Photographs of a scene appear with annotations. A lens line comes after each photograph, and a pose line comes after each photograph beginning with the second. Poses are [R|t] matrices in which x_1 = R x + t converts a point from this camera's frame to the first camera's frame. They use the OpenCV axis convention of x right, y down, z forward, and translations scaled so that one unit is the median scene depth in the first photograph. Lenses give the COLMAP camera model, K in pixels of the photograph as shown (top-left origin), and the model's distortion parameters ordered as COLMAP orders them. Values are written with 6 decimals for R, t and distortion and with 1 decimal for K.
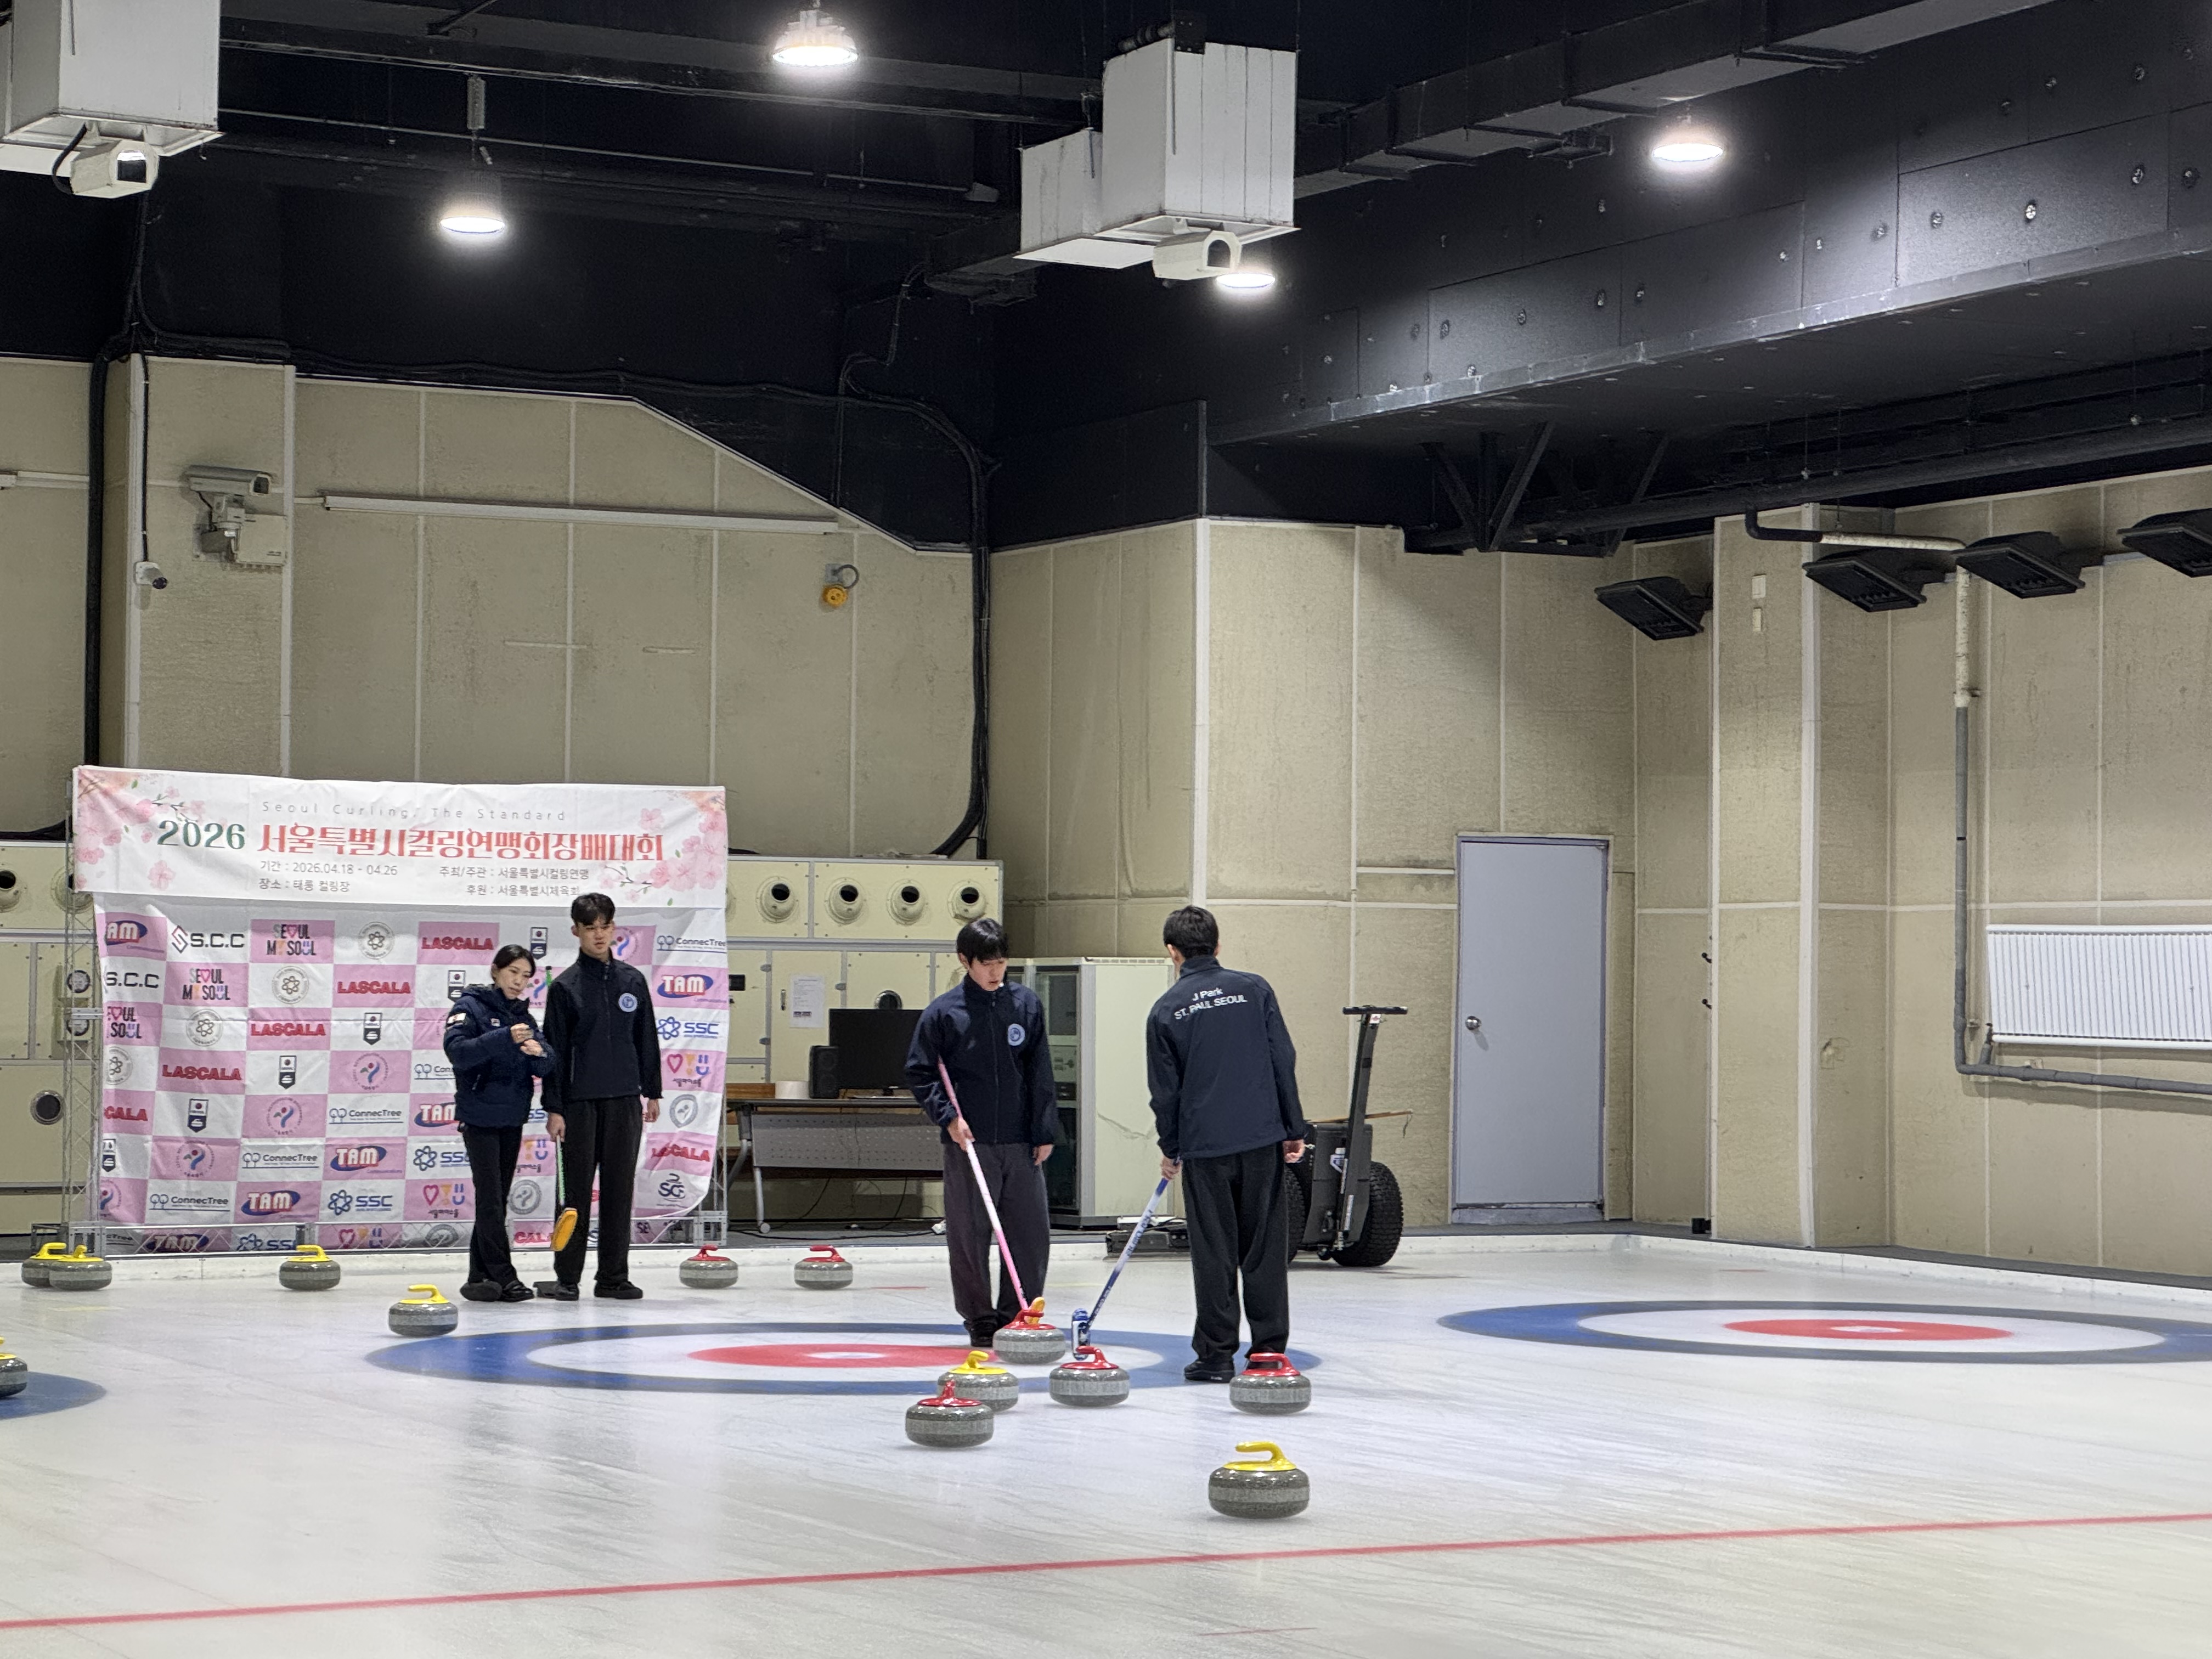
lens RADIAL K [[4941.1, 0, 1107.2], [0, 4941.1, 682.1], [0, 0, 1]] dist [0.012674, 3.824011]
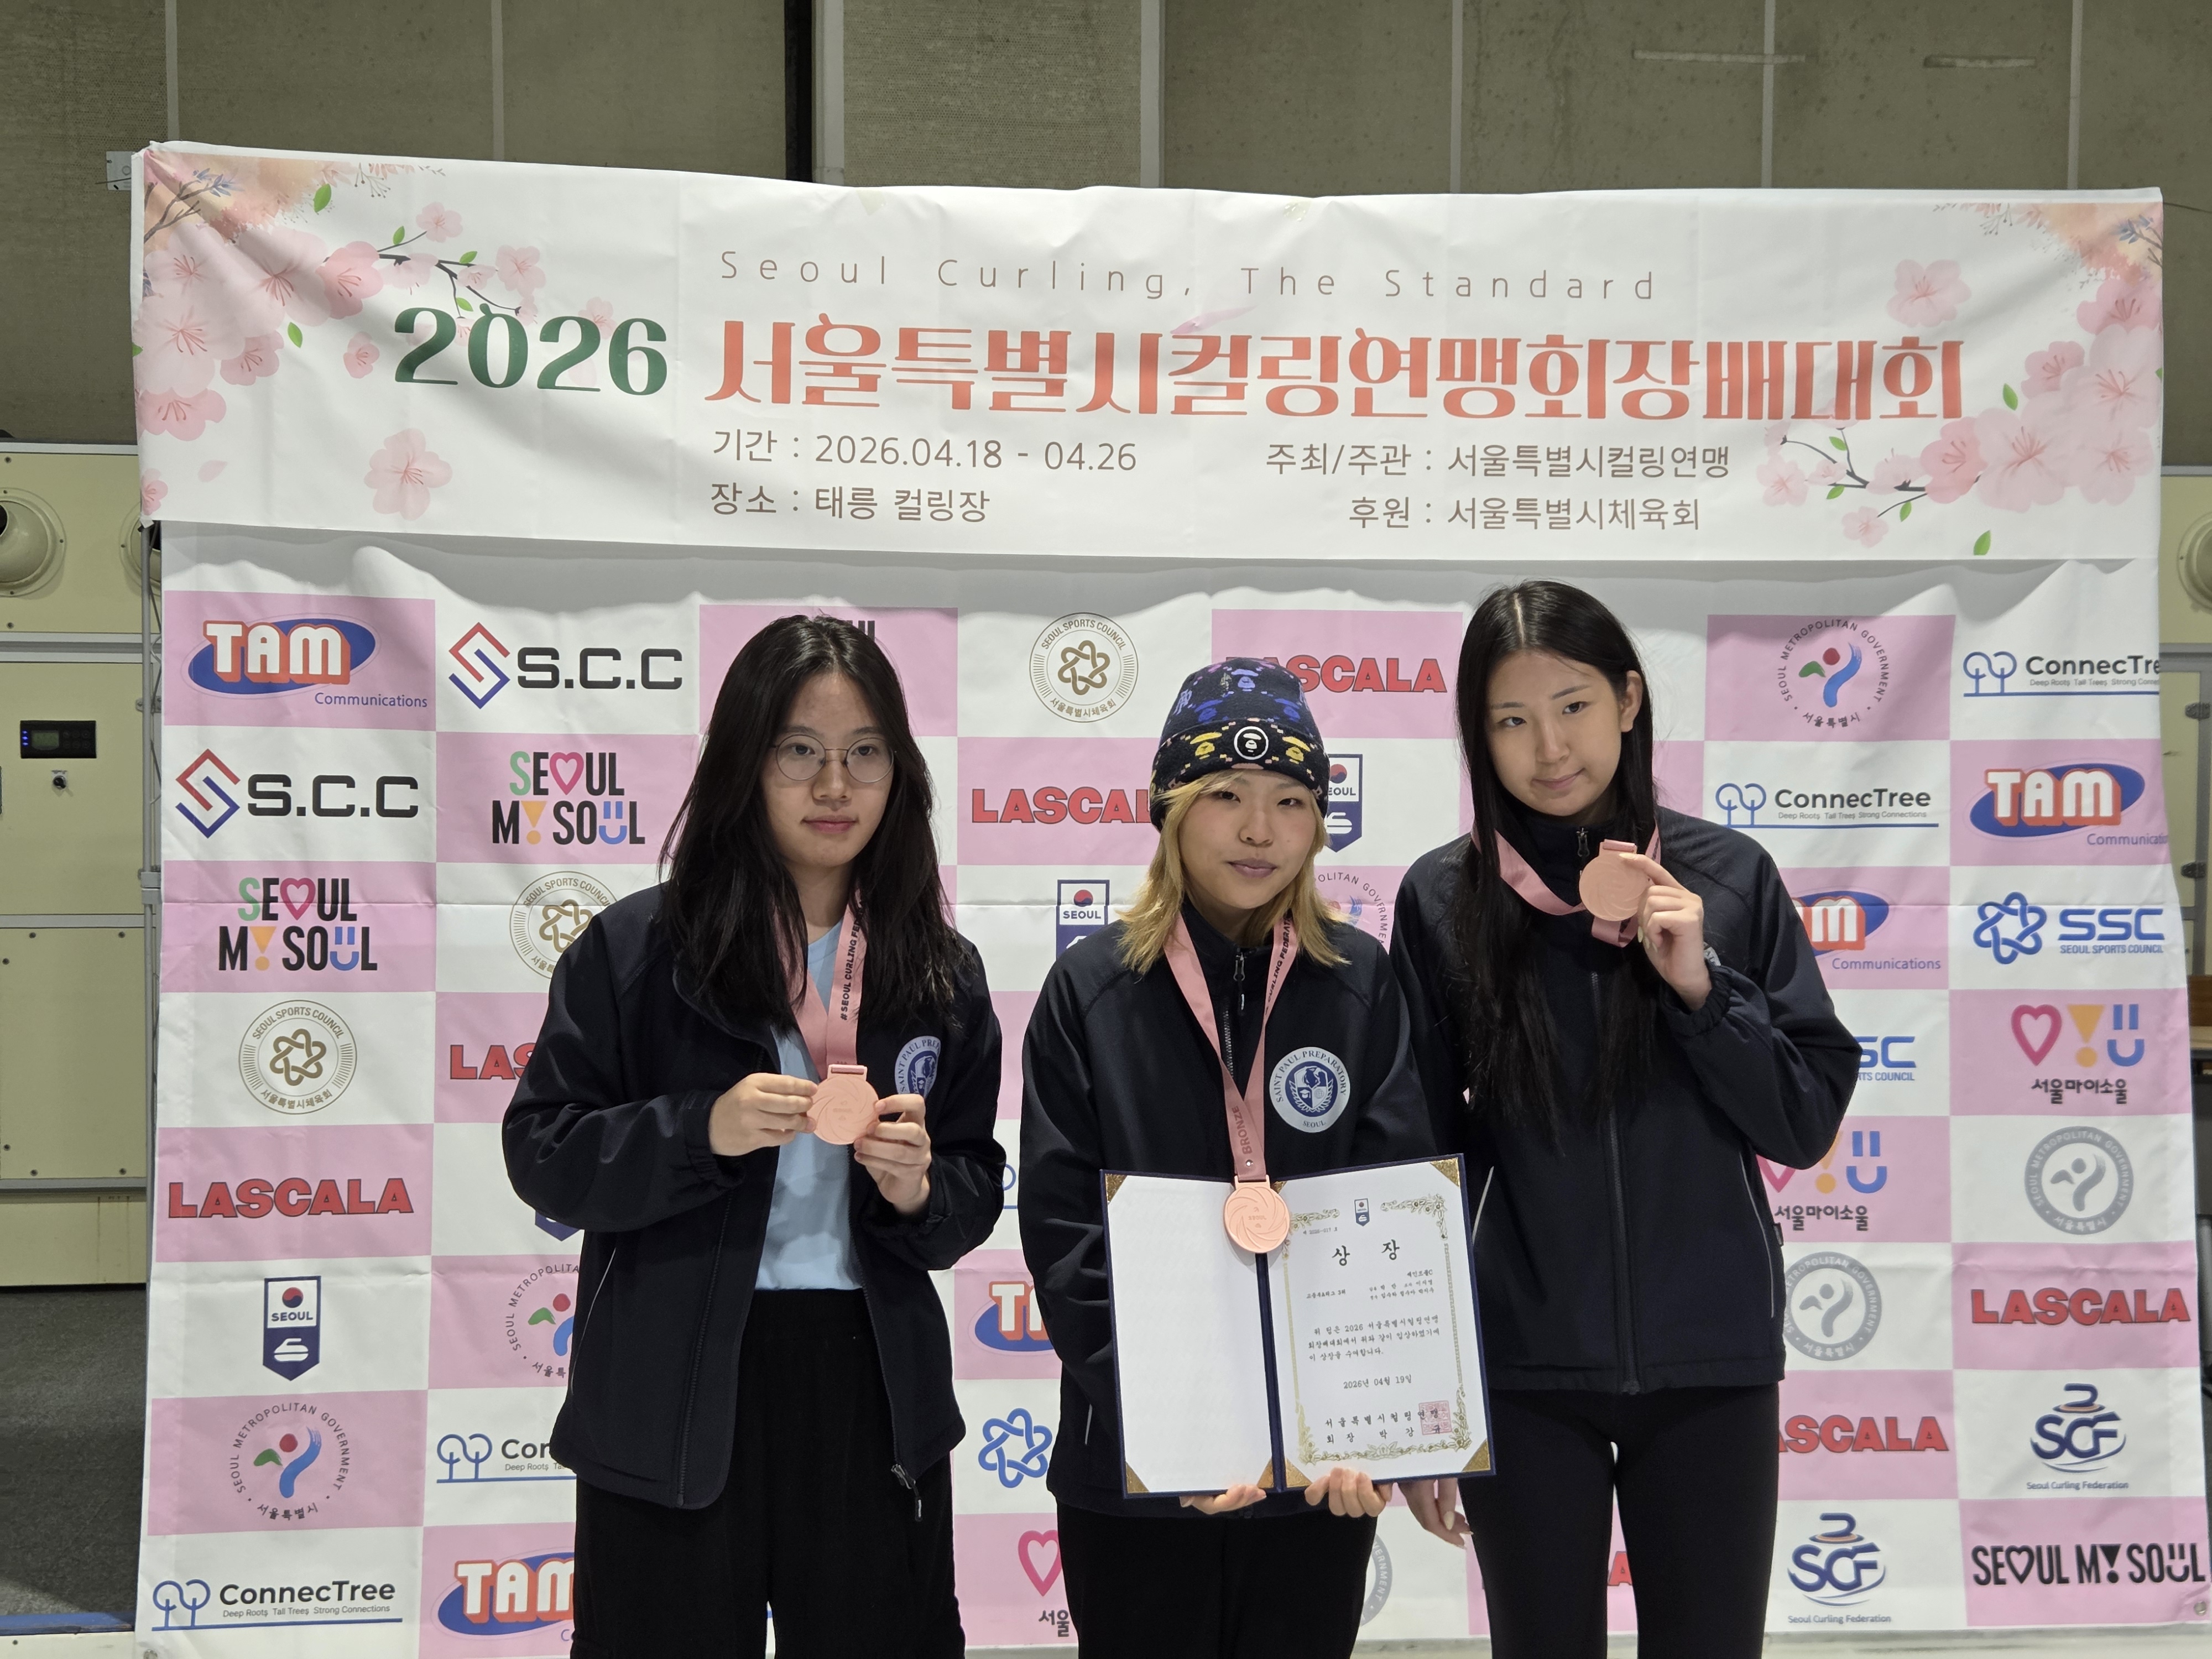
lens RADIAL K [[2926.6, 0, 1106.0], [0, 2926.6, 829.5], [0, 0, 1]] dist [0.094208, -0.119218]
pose [[0.931574, 0.014054, -0.363281, -0.070627], [0.027469, 0.993675, 0.108882, 0.040160], [0.362513, -0.111411, 0.925295, 0.787628]]
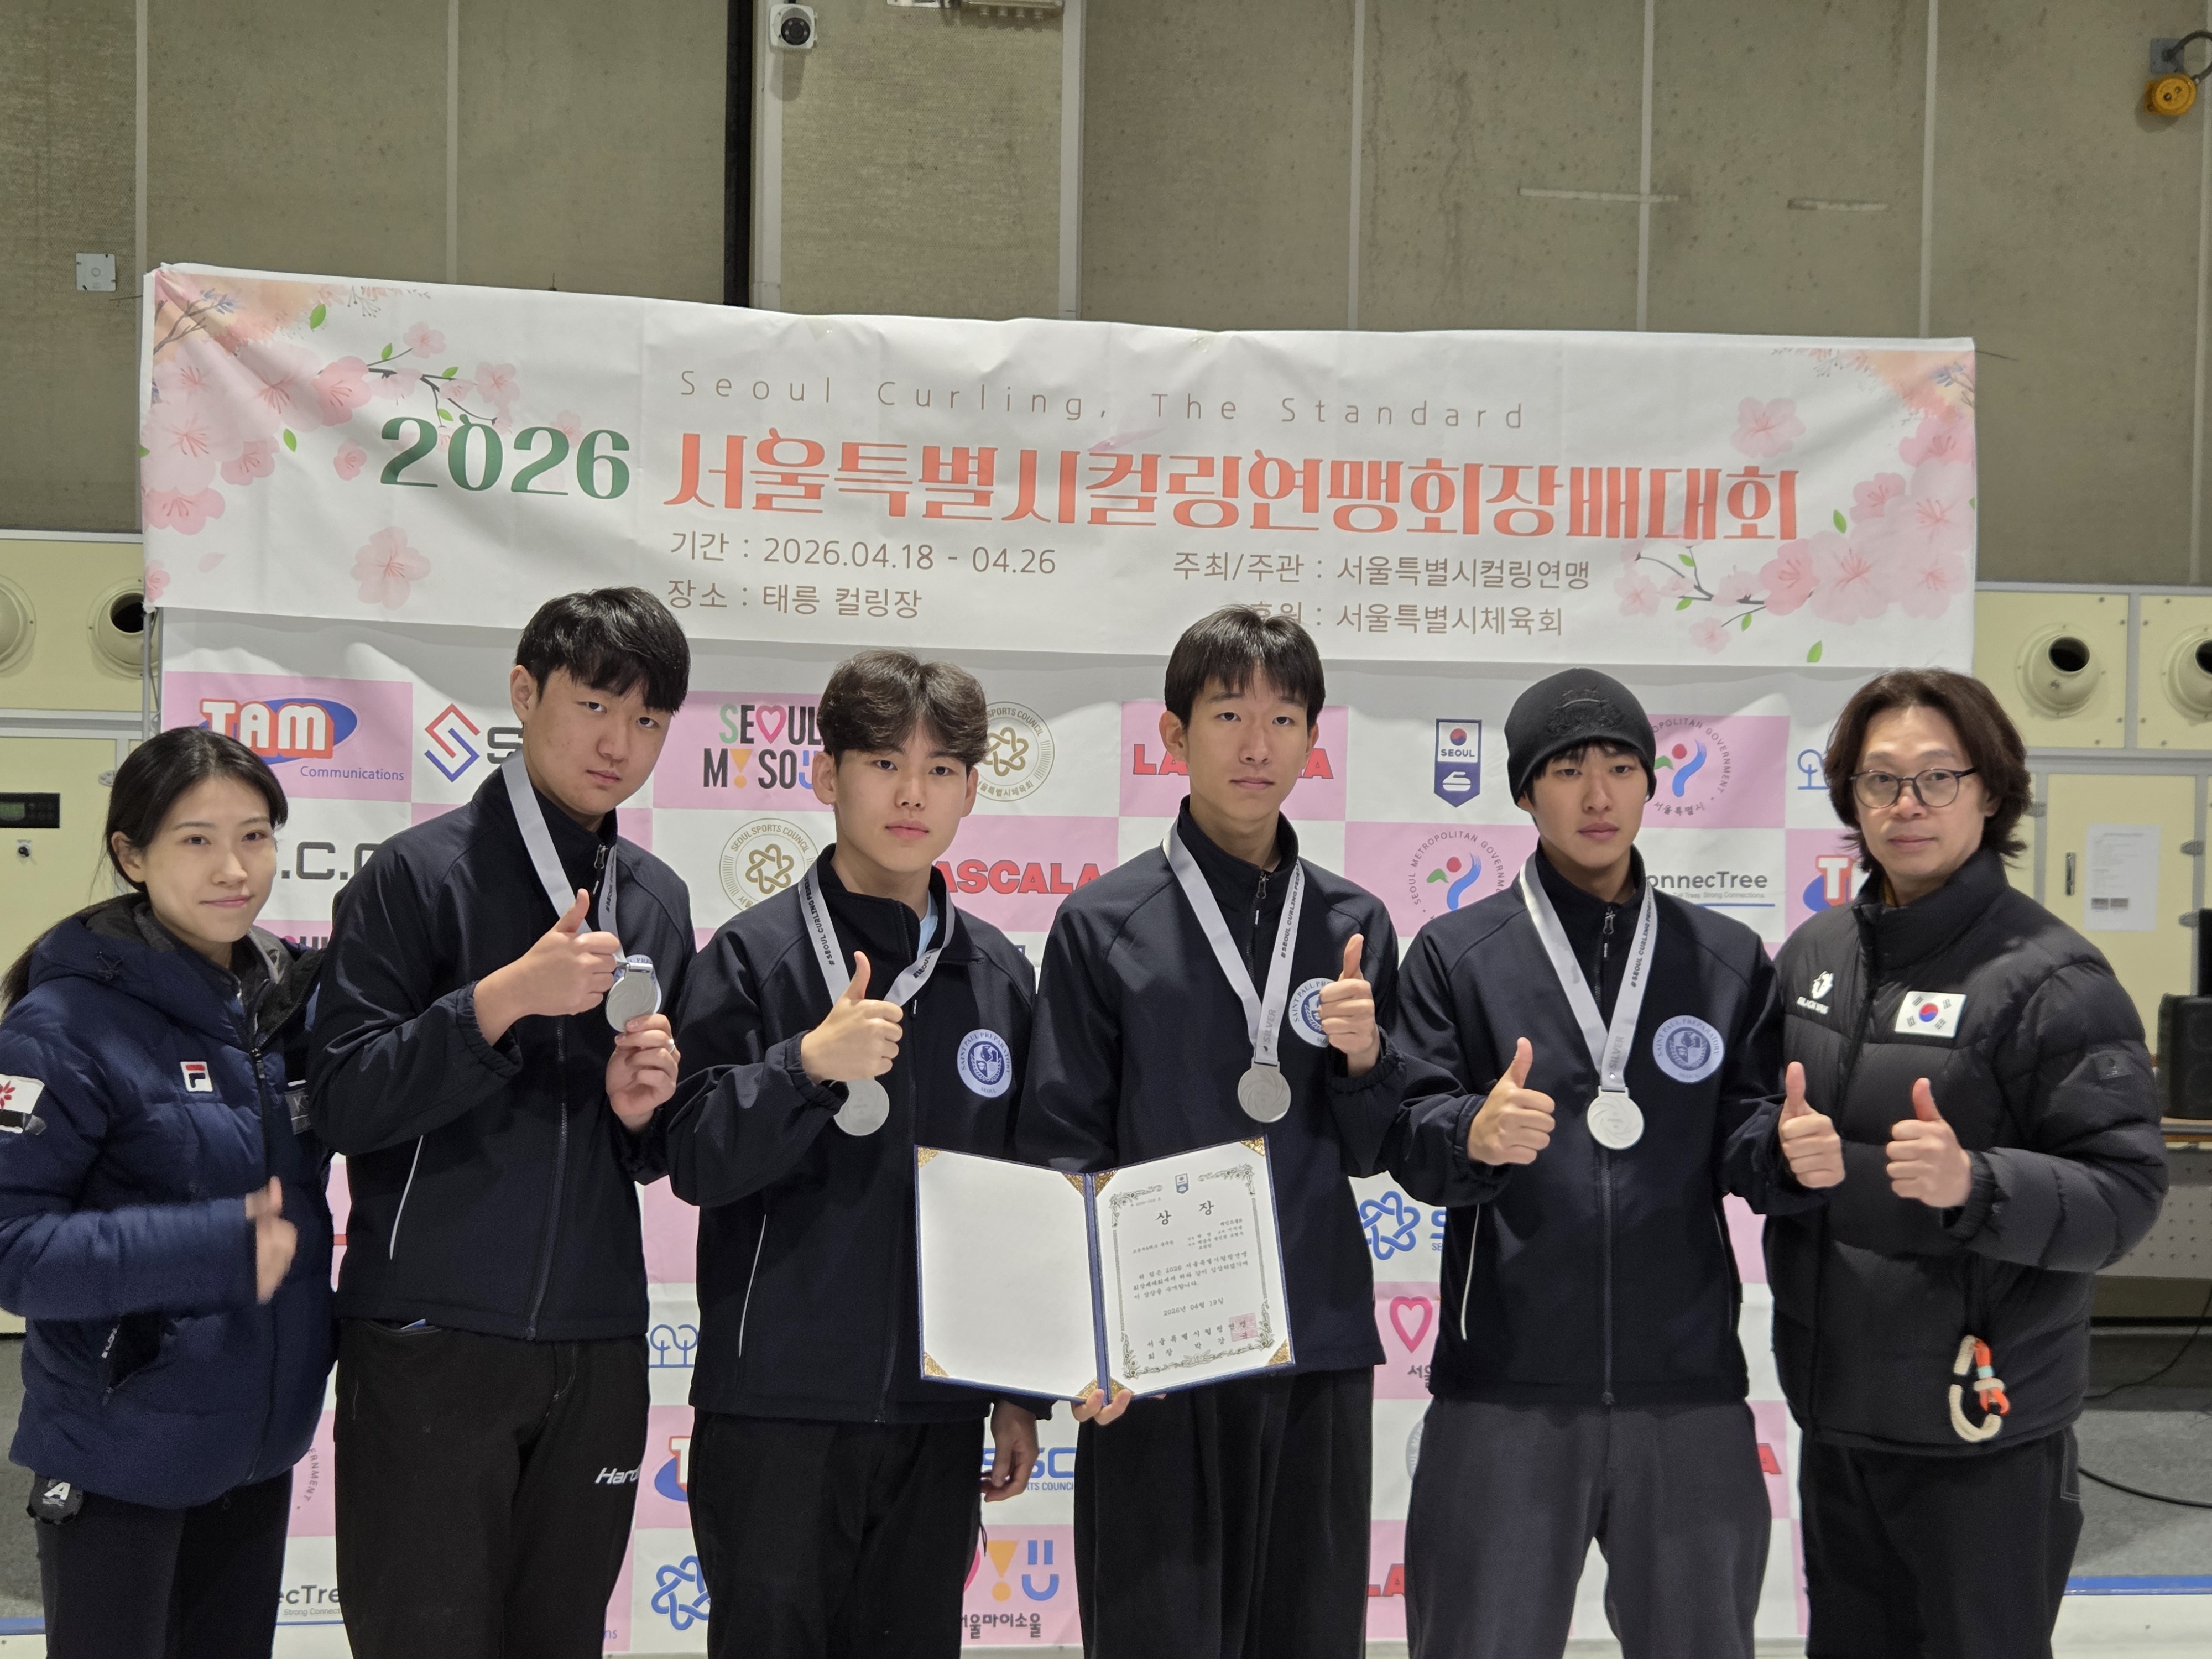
lens RADIAL K [[2927.0, 0, 1111.6], [0, 2927.0, 844.4], [0, 0, 1]] dist [0.095164, -0.162364]
pose [[0.943226, 0.015997, -0.331765, -0.064478], [0.012366, 0.996456, 0.083204, 0.039647], [0.331920, -0.082583, 0.939686, 0.769465]]
